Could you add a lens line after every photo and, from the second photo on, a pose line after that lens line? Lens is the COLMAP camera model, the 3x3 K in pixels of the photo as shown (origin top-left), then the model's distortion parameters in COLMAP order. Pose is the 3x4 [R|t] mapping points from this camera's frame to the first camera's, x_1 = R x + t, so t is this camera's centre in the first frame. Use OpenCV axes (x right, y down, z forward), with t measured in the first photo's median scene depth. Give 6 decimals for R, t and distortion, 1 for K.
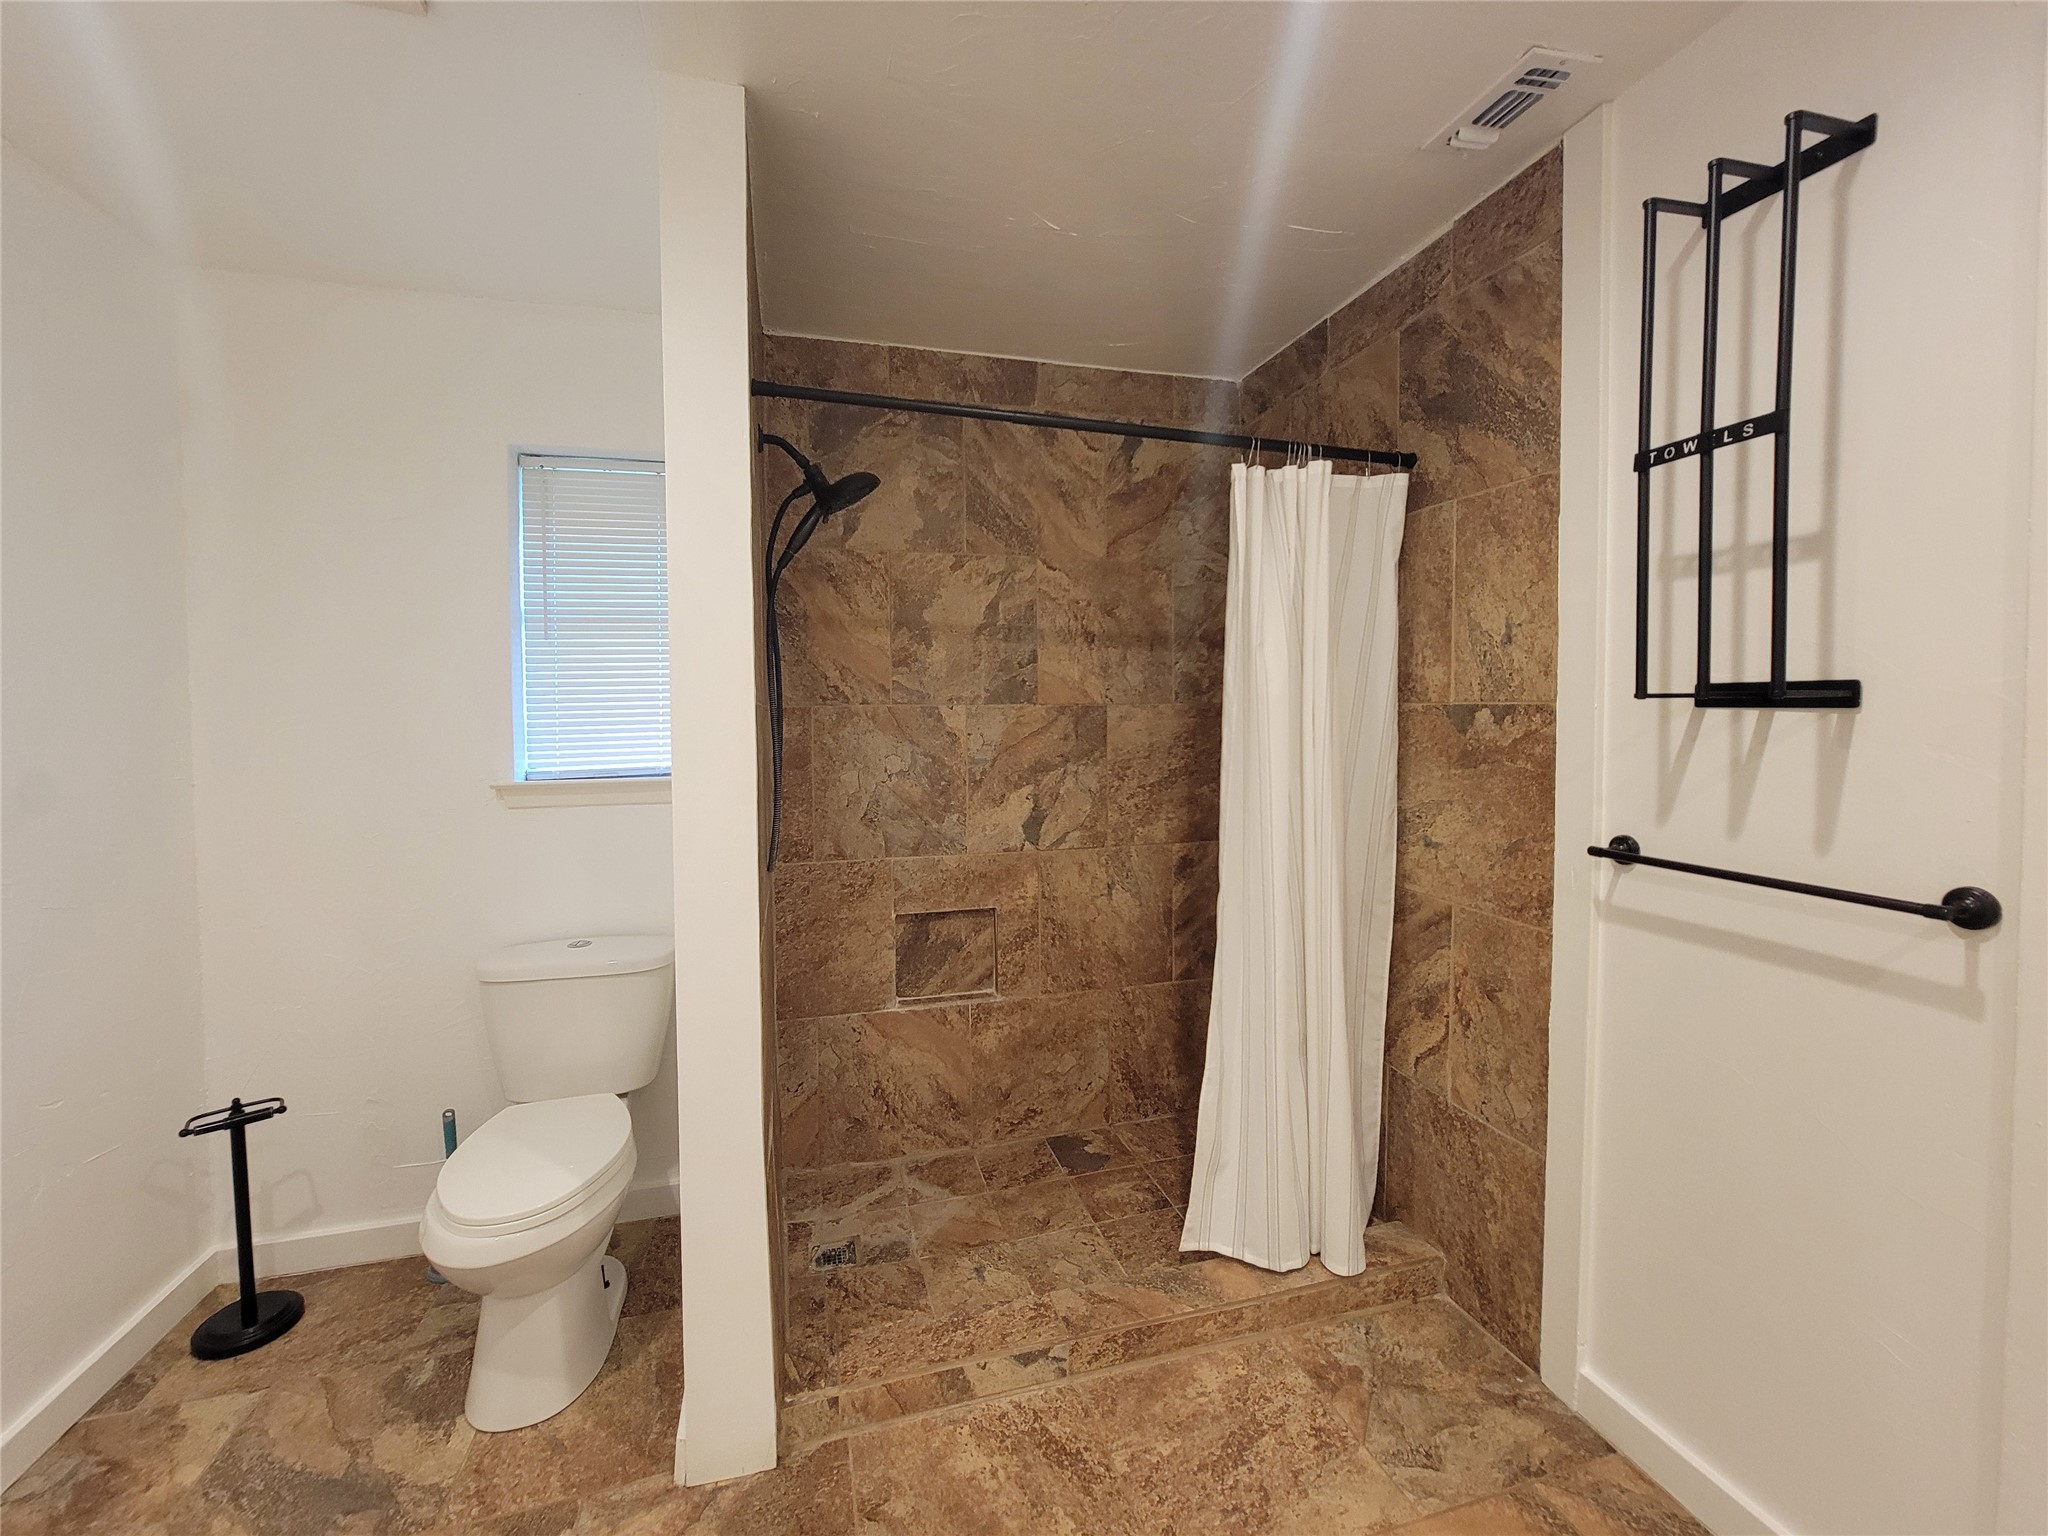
lens RADIAL K [[836.9, 0, 1014.4], [0, 836.9, 738.5], [0, 0, 1]] dist [-0.002991, -0.000319]
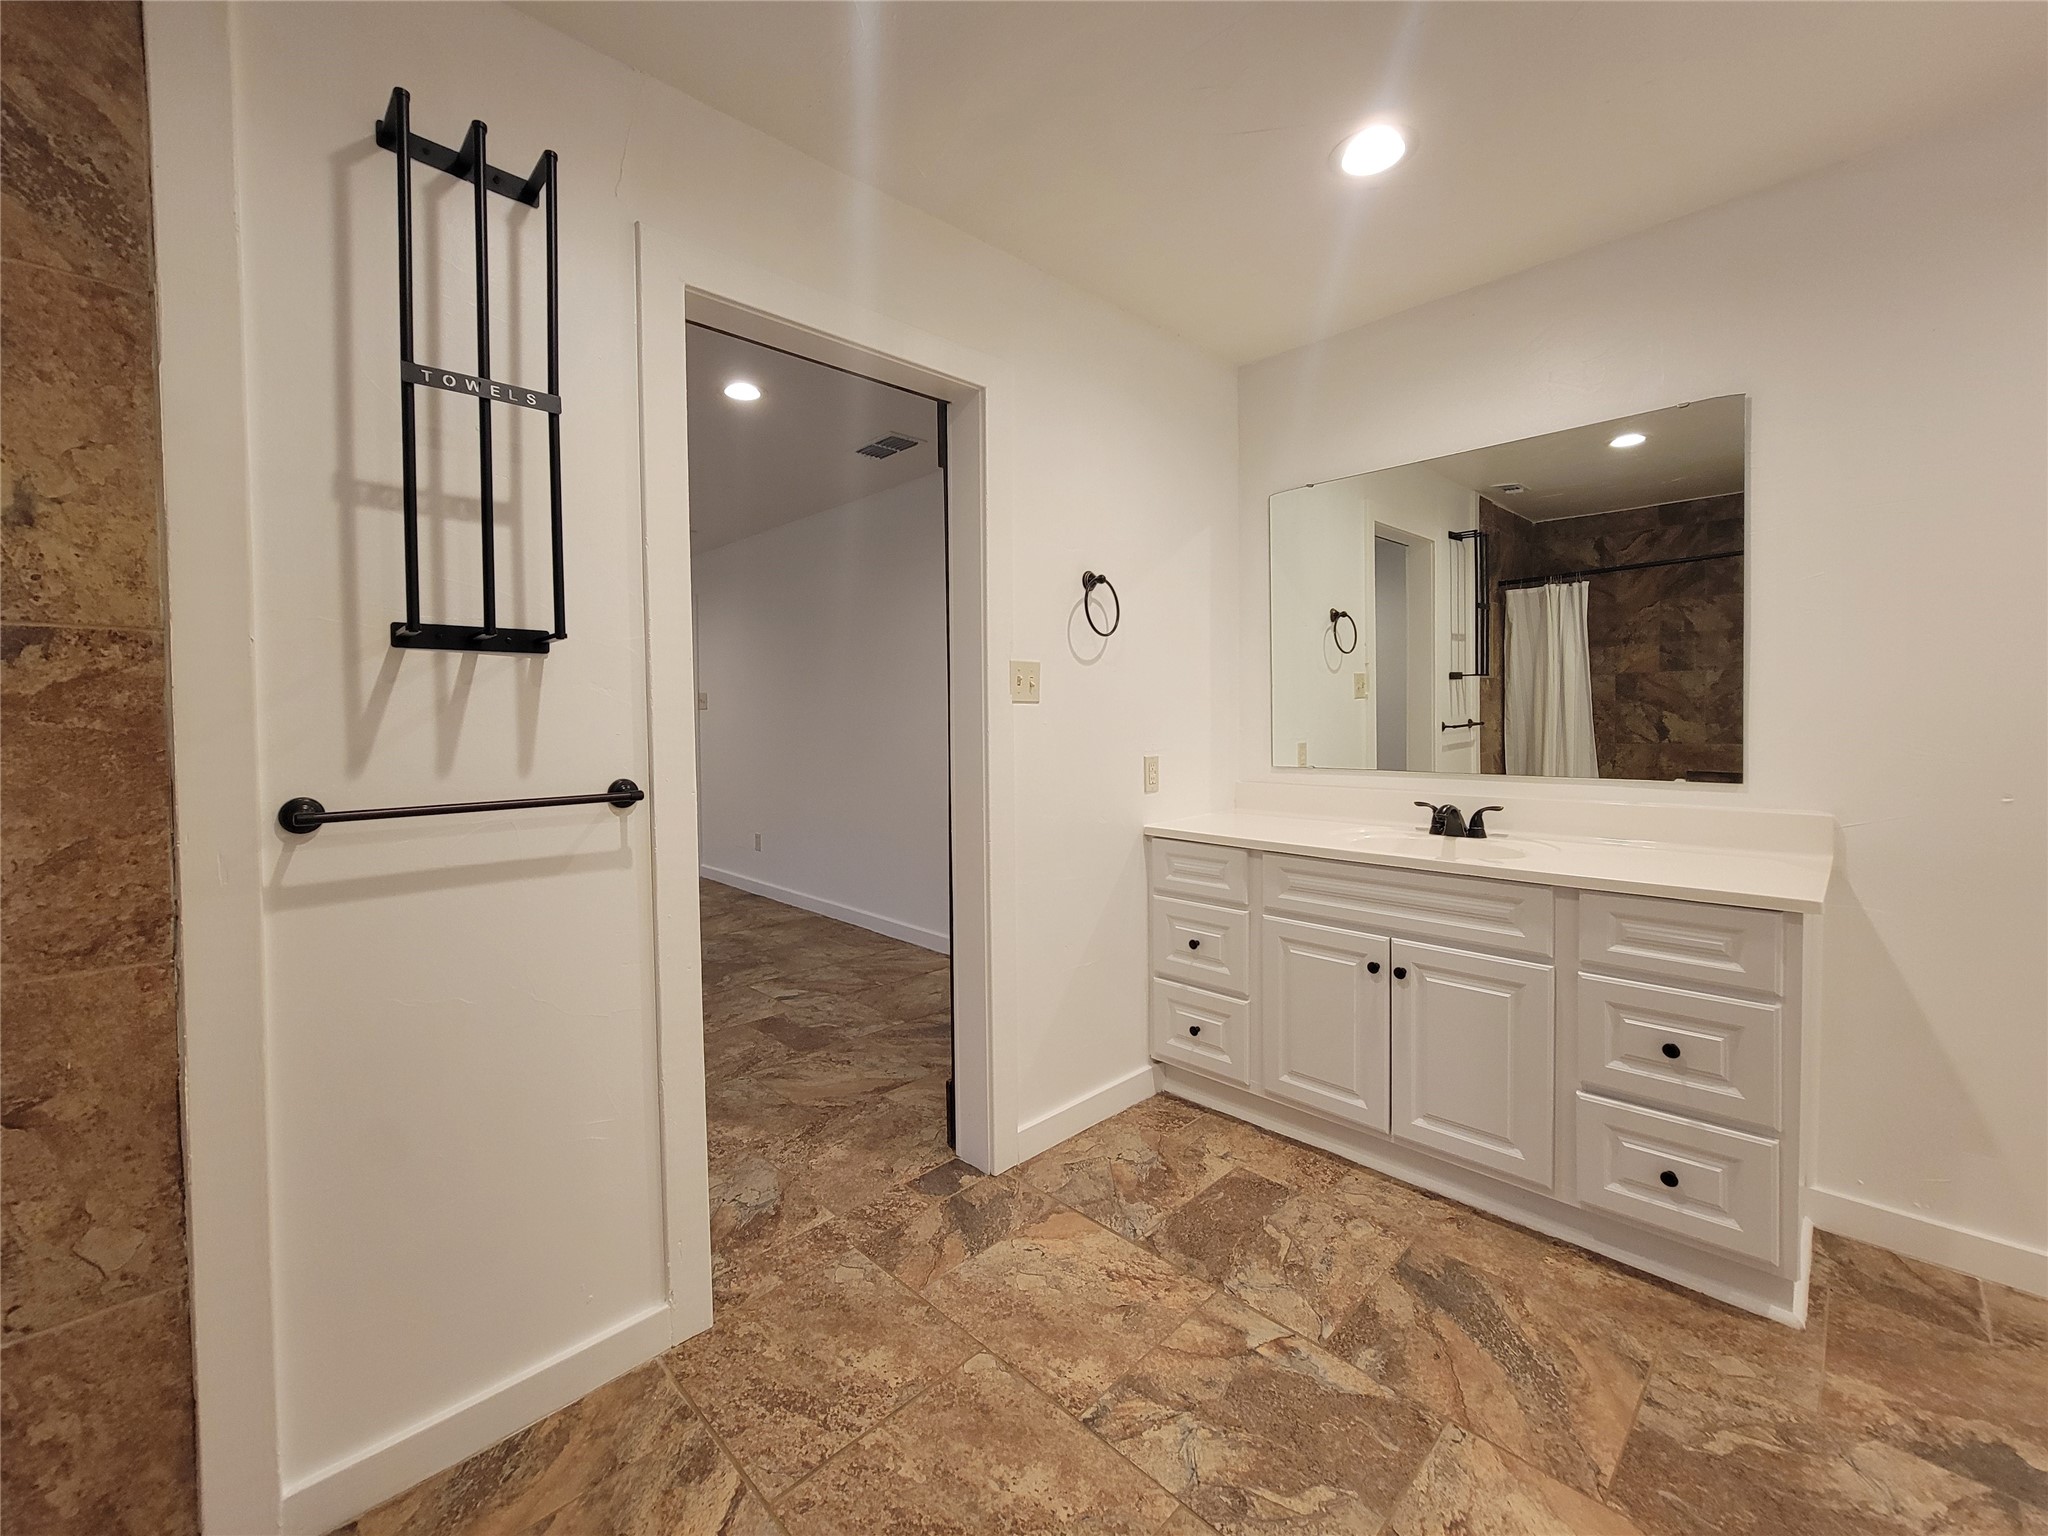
lens RADIAL K [[836.9, 0, 1014.4], [0, 836.9, 738.5], [0, 0, 1]] dist [-0.002991, -0.000319]
pose [[-0.483702, -0.013298, 0.875132, -0.335034], [0.043149, 0.998306, 0.039019, 0.055818], [-0.874169, 0.056635, -0.482309, 0.780792]]
